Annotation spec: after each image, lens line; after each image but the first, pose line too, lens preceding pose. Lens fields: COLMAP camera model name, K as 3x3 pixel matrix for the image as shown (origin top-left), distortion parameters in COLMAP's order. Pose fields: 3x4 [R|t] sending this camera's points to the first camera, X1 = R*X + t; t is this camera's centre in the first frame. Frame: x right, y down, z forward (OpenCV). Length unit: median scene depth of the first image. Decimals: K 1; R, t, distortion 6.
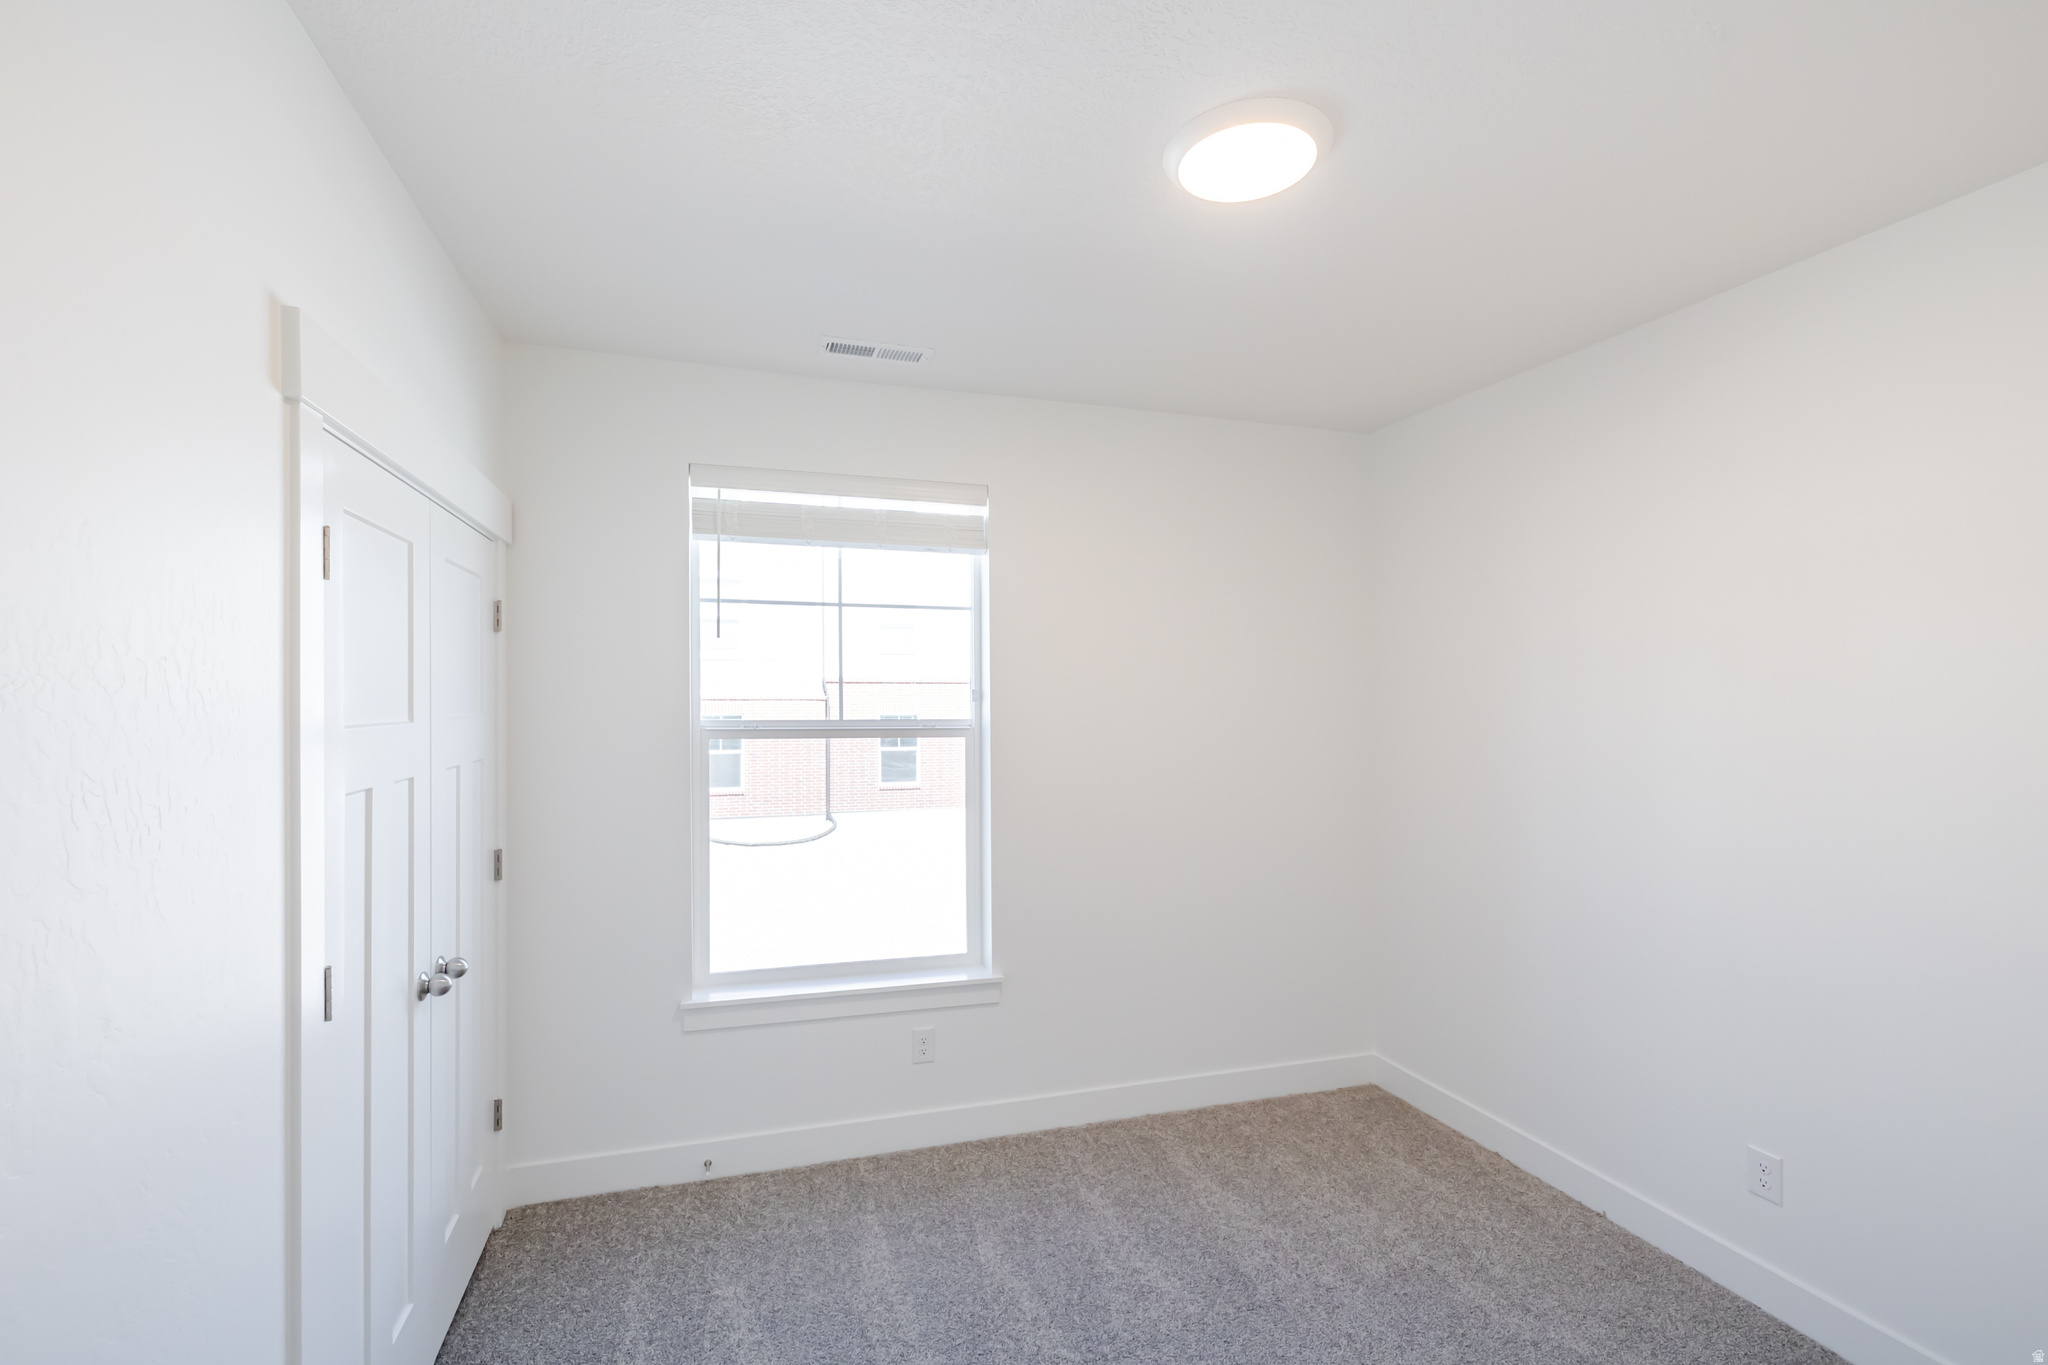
lens RADIAL K [[898.5, 0, 1024.0], [0, 898.5, 682.5], [0, 0, 1]] dist [-0.000989, -0.000037]
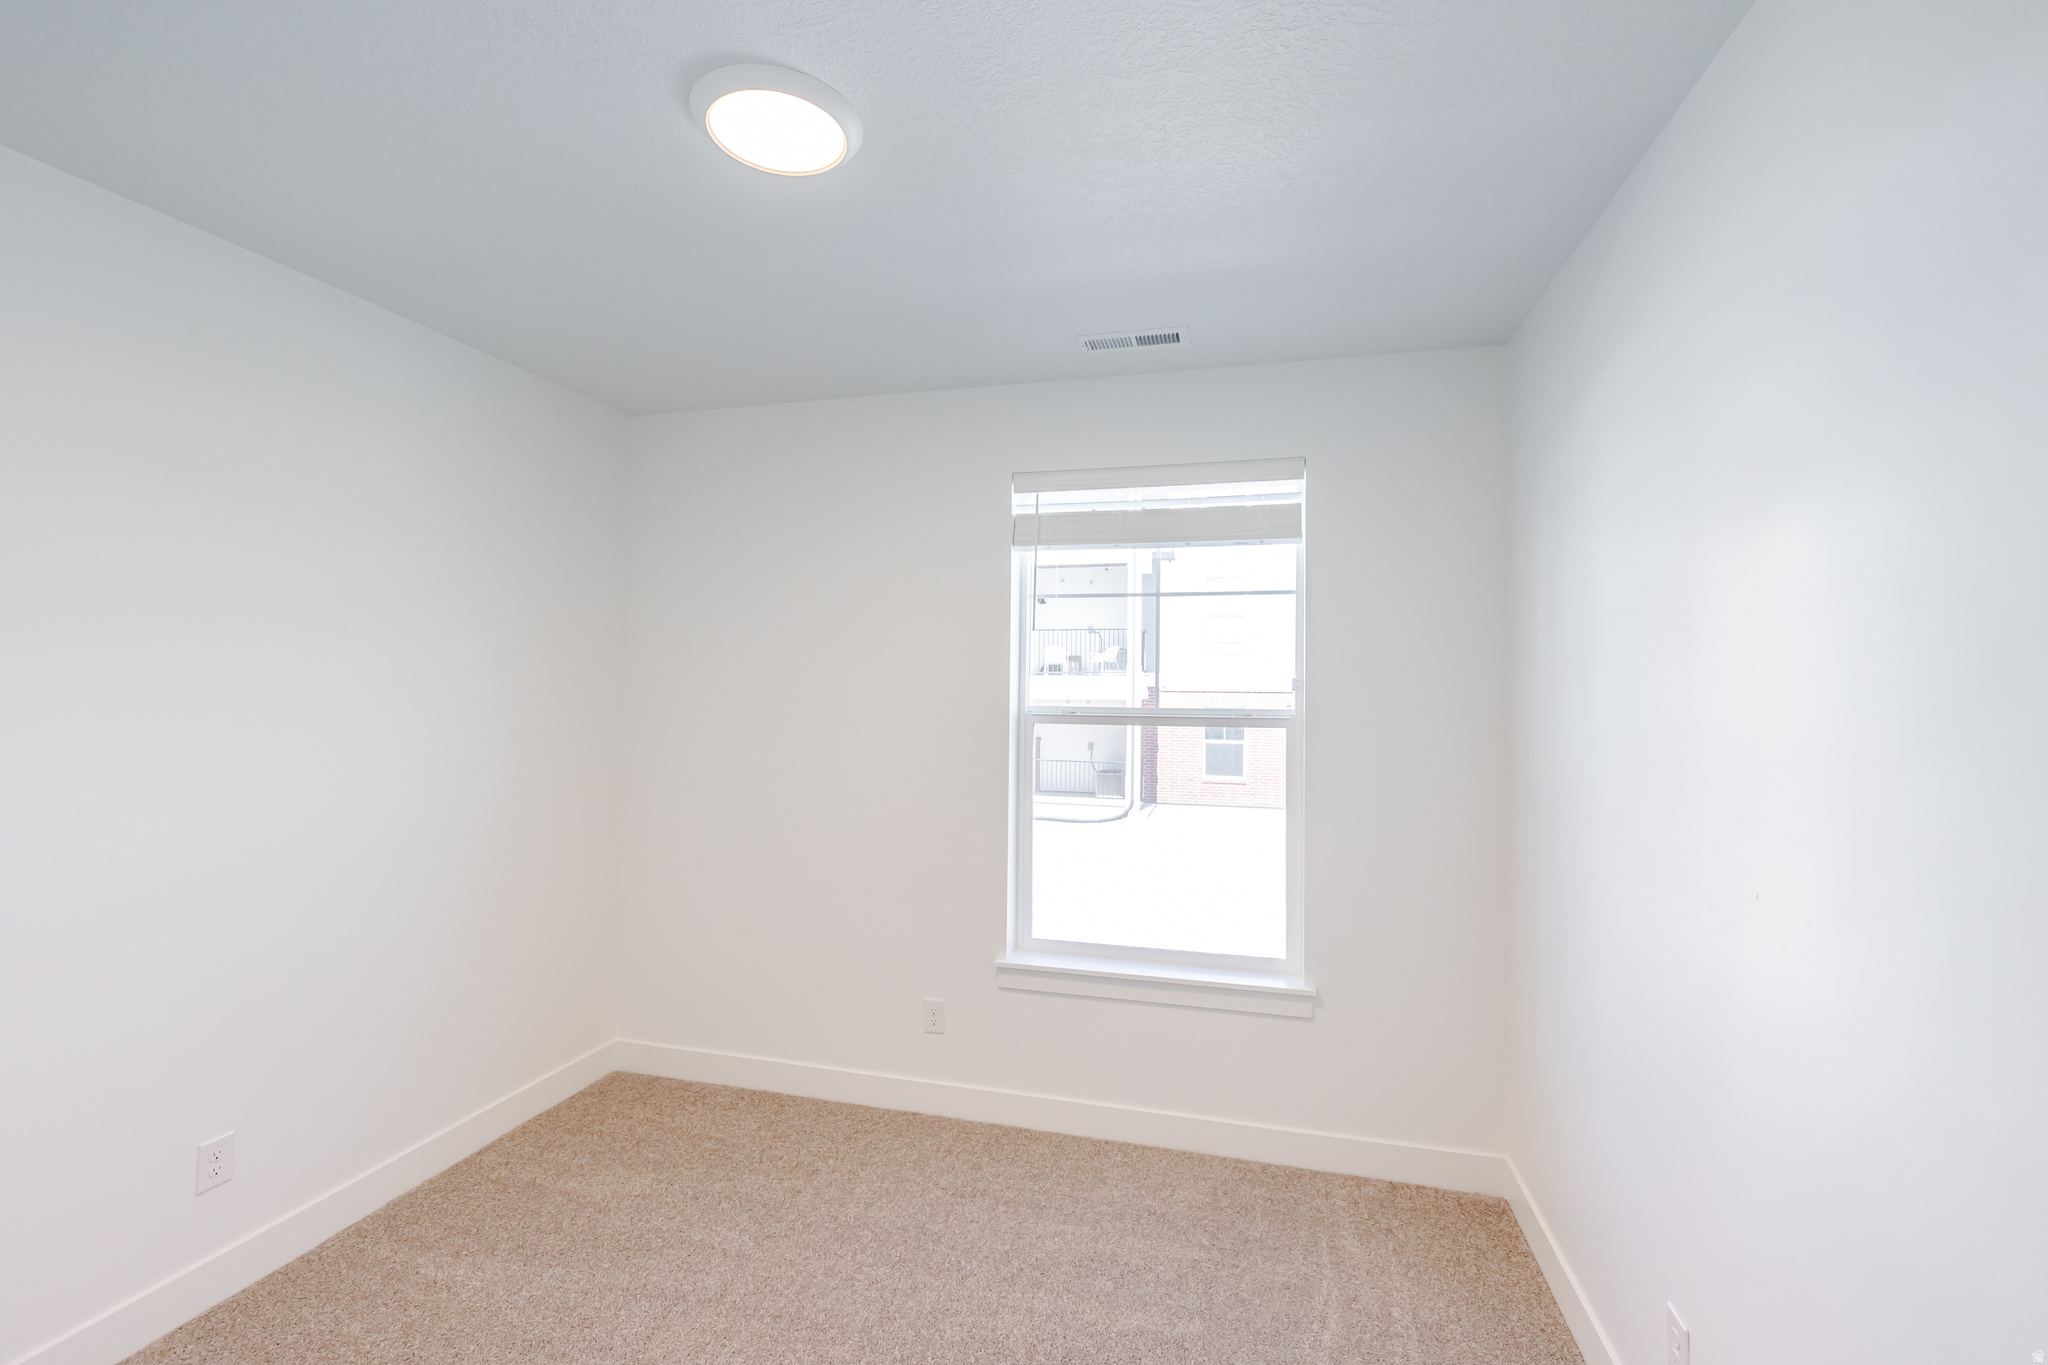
lens RADIAL K [[898.5, 0, 1024.0], [0, 898.5, 682.5], [0, 0, 1]] dist [-0.000989, -0.000037]
pose [[0.856413, -0.000373, -0.516291, 0.189387], [0.005473, 0.999950, 0.008357, 0.002576], [0.516262, -0.009983, 0.856373, 0.059240]]
